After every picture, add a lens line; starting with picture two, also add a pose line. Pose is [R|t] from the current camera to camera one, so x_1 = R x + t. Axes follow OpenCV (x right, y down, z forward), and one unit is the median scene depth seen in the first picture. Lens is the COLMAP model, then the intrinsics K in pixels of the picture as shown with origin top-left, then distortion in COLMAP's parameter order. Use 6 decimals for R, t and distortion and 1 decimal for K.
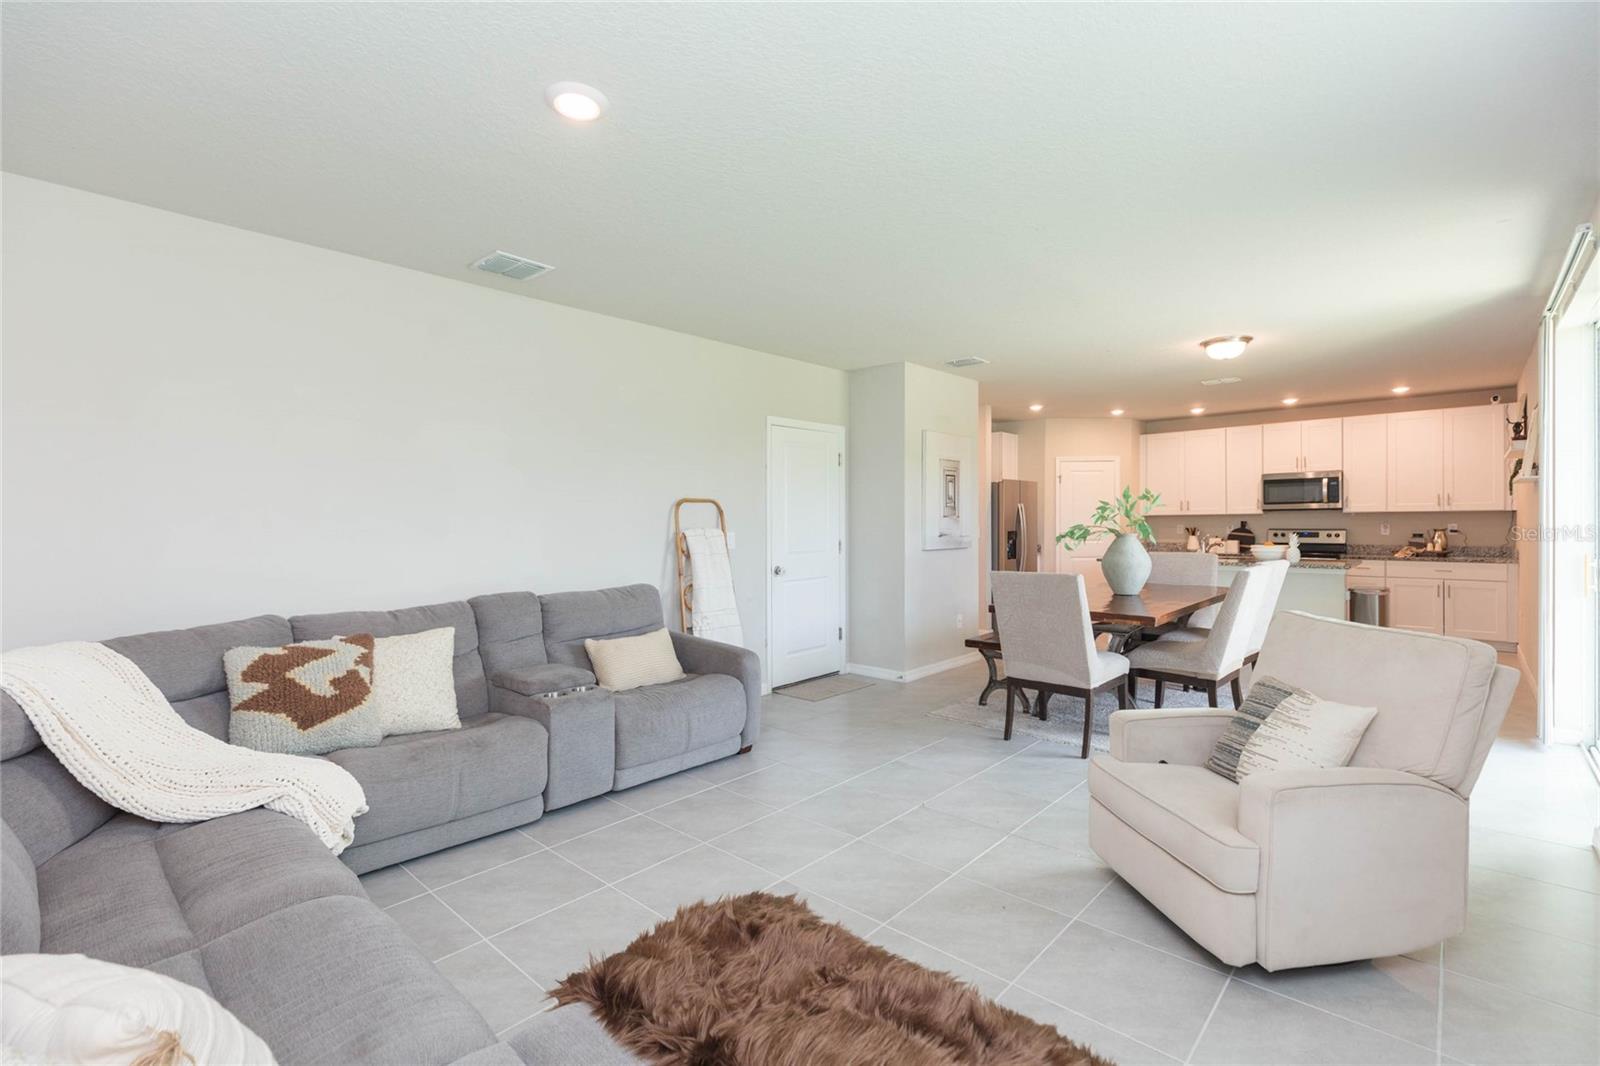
lens RADIAL K [[712.7, 0, 802.7], [0, 712.7, 521.6], [0, 0, 1]] dist [0.003216, 0.000501]
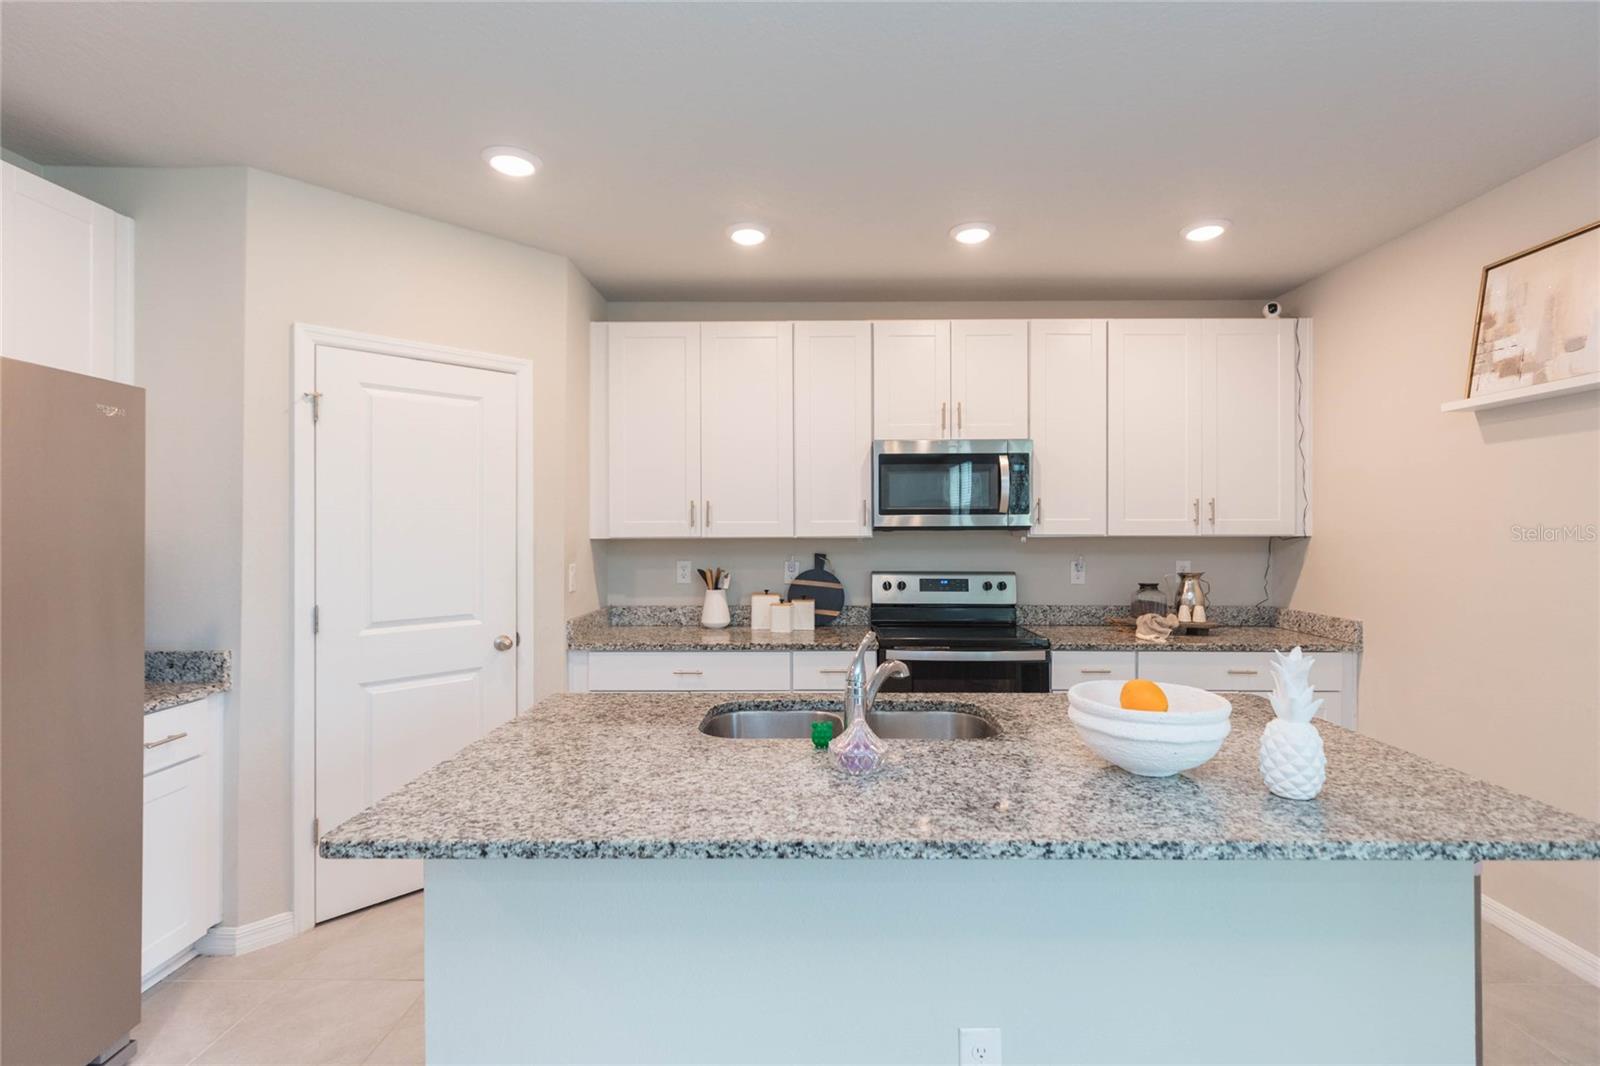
lens RADIAL K [[734.2, 0, 814.5], [0, 734.2, 500.0], [0, 0, 1]] dist [0.004608, -0.000532]
pose [[0.741688, 0.035630, 0.669798, 0.381900], [-0.006020, 0.998902, -0.046471, -0.014048], [-0.670718, 0.030435, 0.741088, 0.804442]]
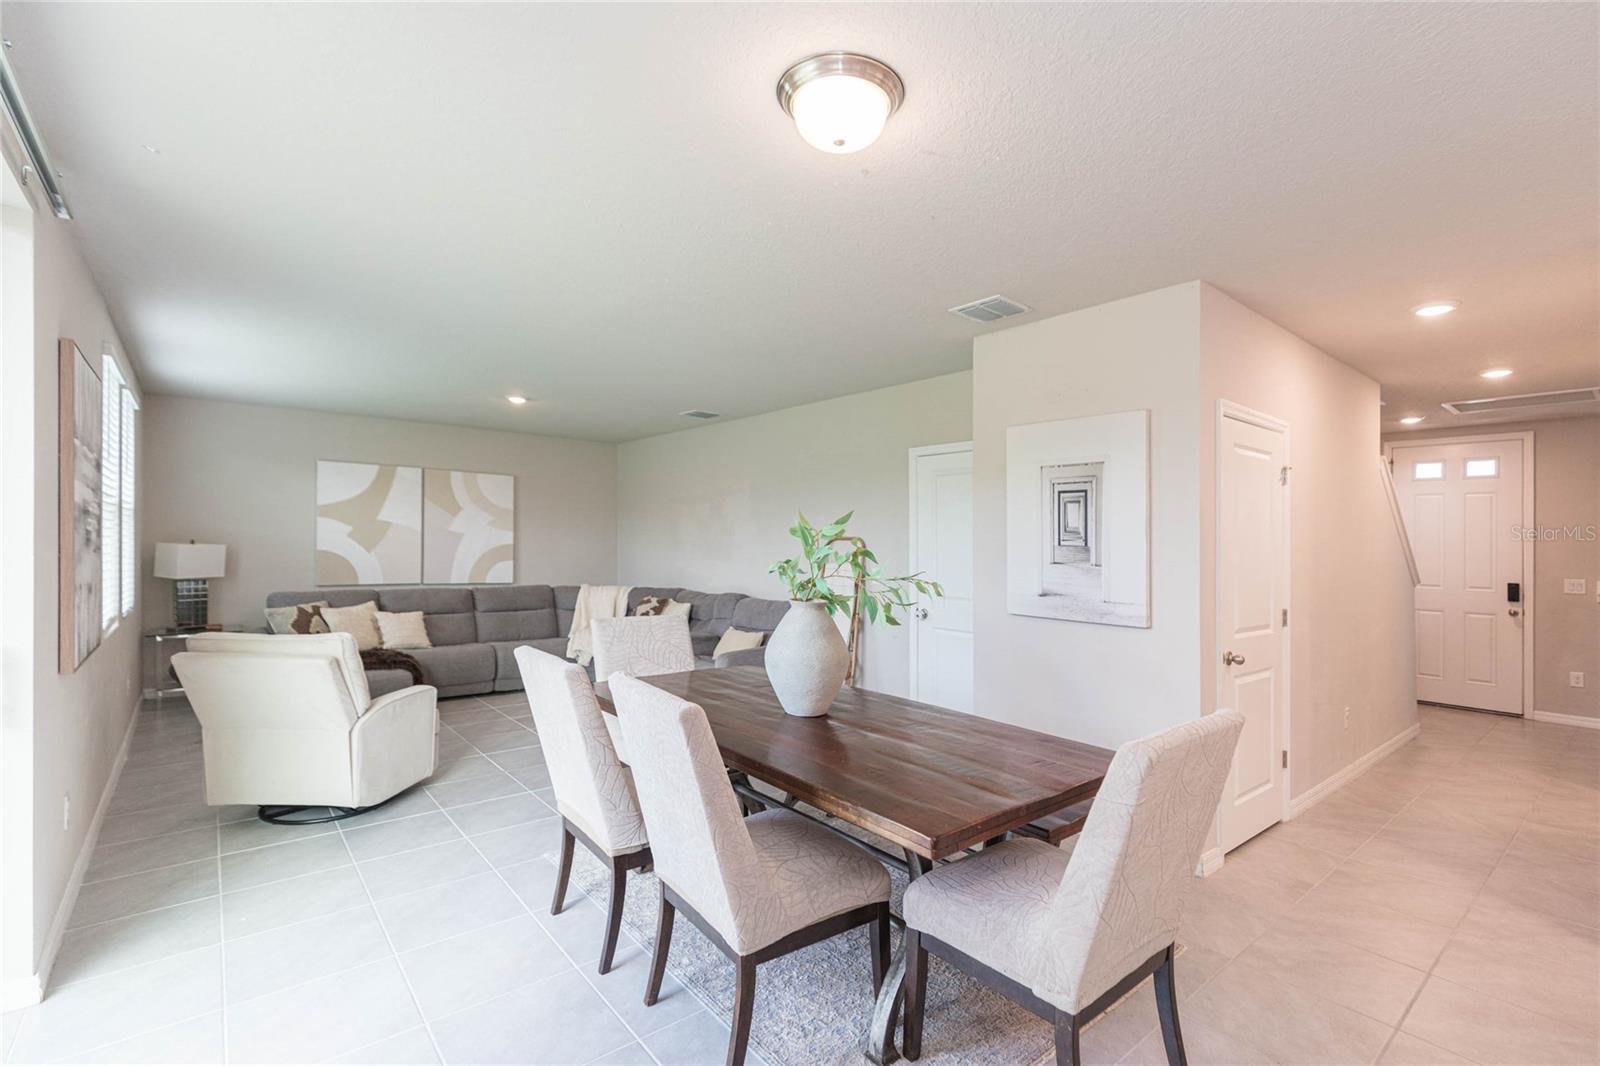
lens RADIAL K [[722.7, 0, 811.7], [0, 722.7, 524.4], [0, 0, 1]] dist [0.002736, 0.000237]
pose [[-0.131673, -0.019174, -0.991108, 0.670946], [-0.016741, 0.999713, -0.017116, -0.020836], [0.991152, 0.014338, -0.131956, 0.723372]]
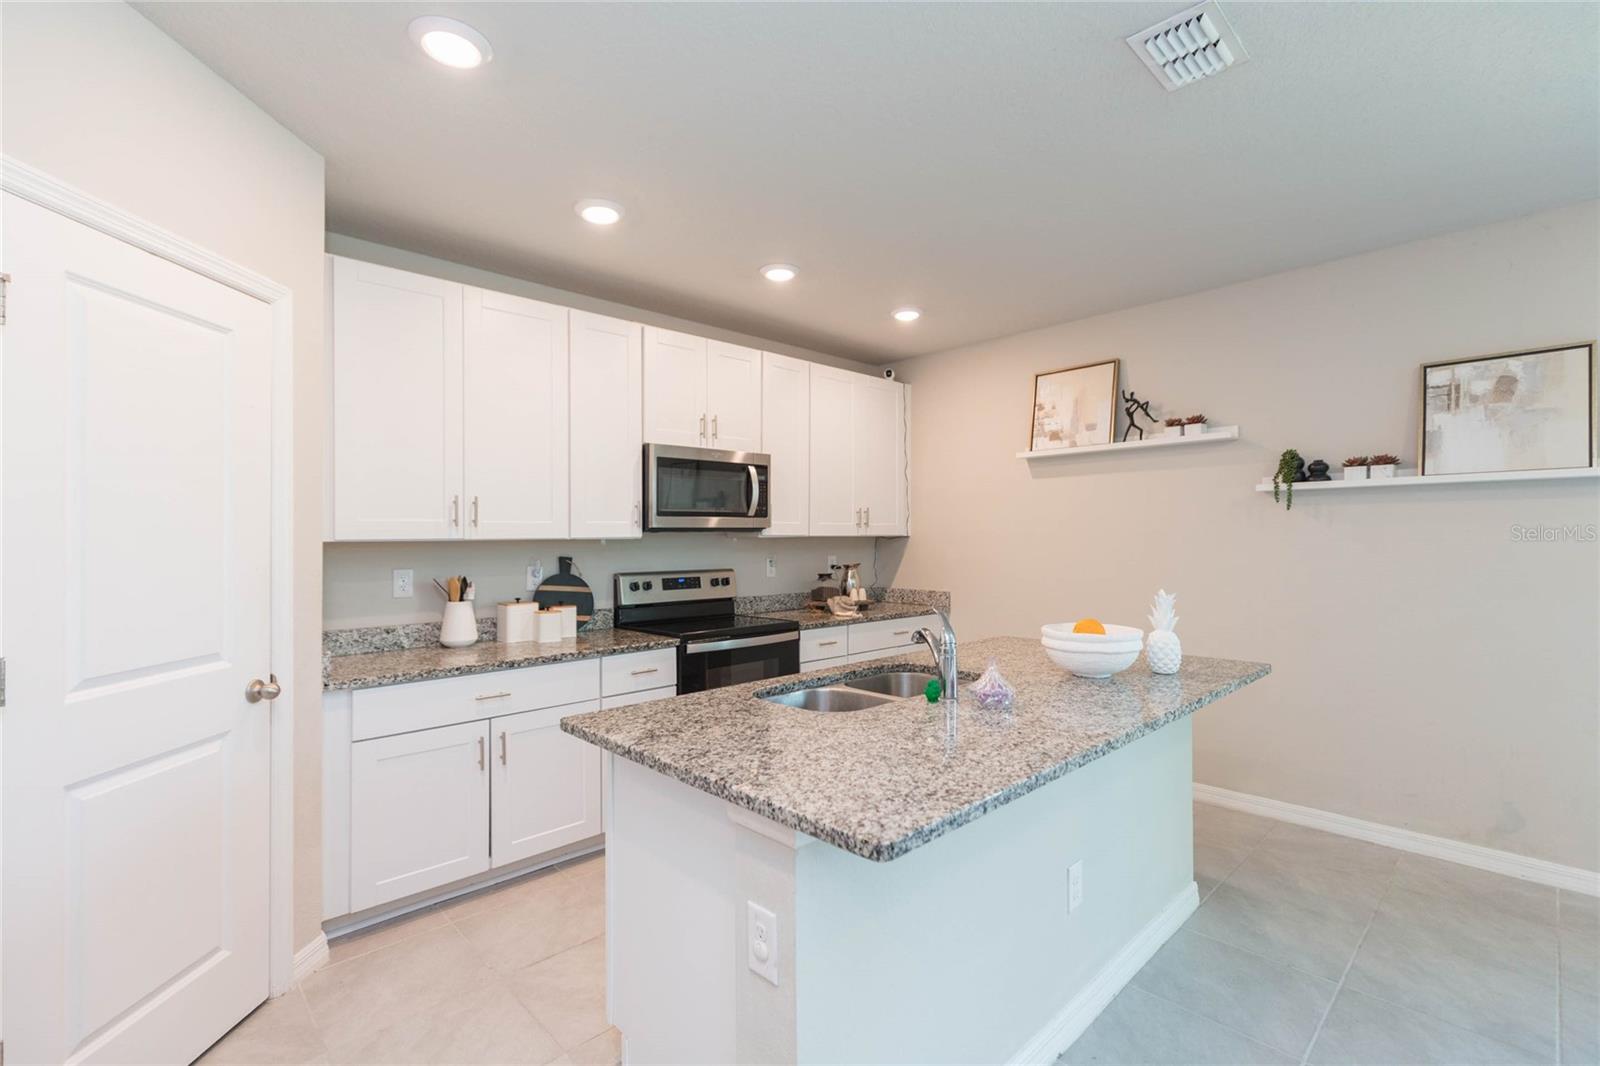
lens RADIAL K [[712.7, 0, 802.7], [0, 712.7, 521.6], [0, 0, 1]] dist [0.003216, 0.000501]
pose [[0.070514, 0.031525, 0.997013, 0.269462], [0.006244, 0.999467, -0.032044, -0.007628], [-0.997491, 0.008485, 0.070280, 0.996363]]
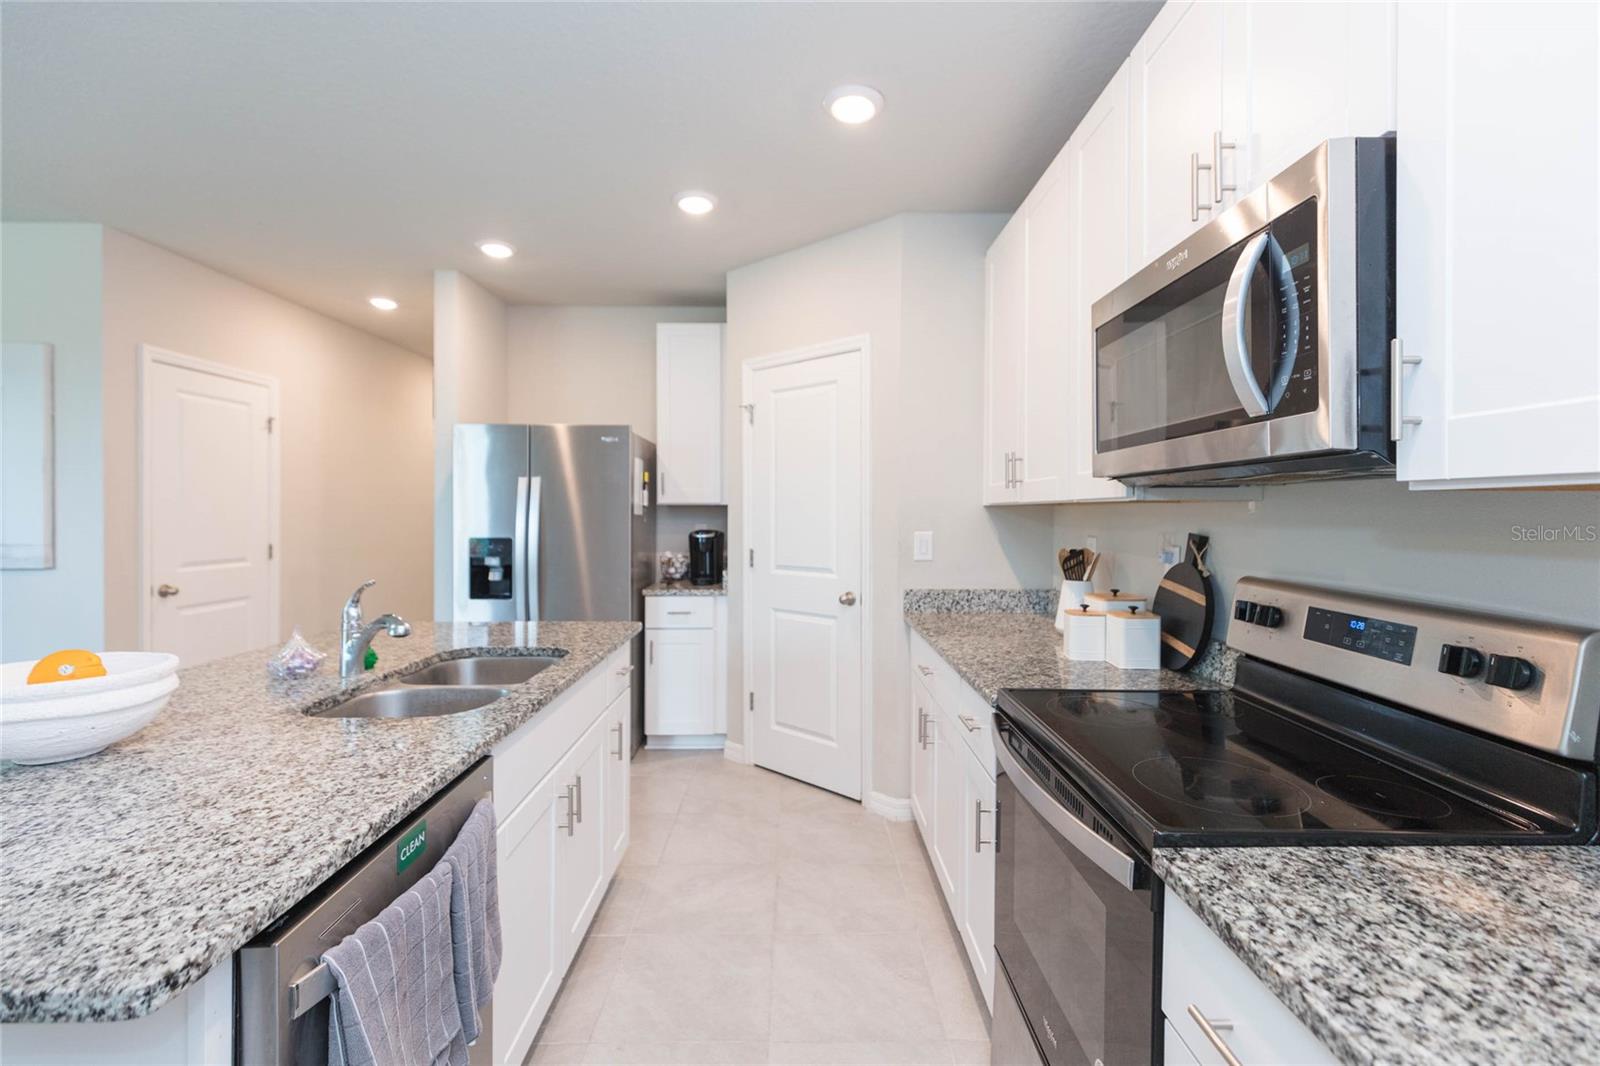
lens RADIAL K [[716.4, 0, 808.5], [0, 716.4, 490.7], [0, 0, 1]] dist [0.002184, -0.000106]
pose [[0.688072, -0.008773, -0.725590, 0.827481], [-0.007717, 0.999782, -0.019406, -0.009884], [0.725602, 0.018952, 0.687854, 0.904645]]
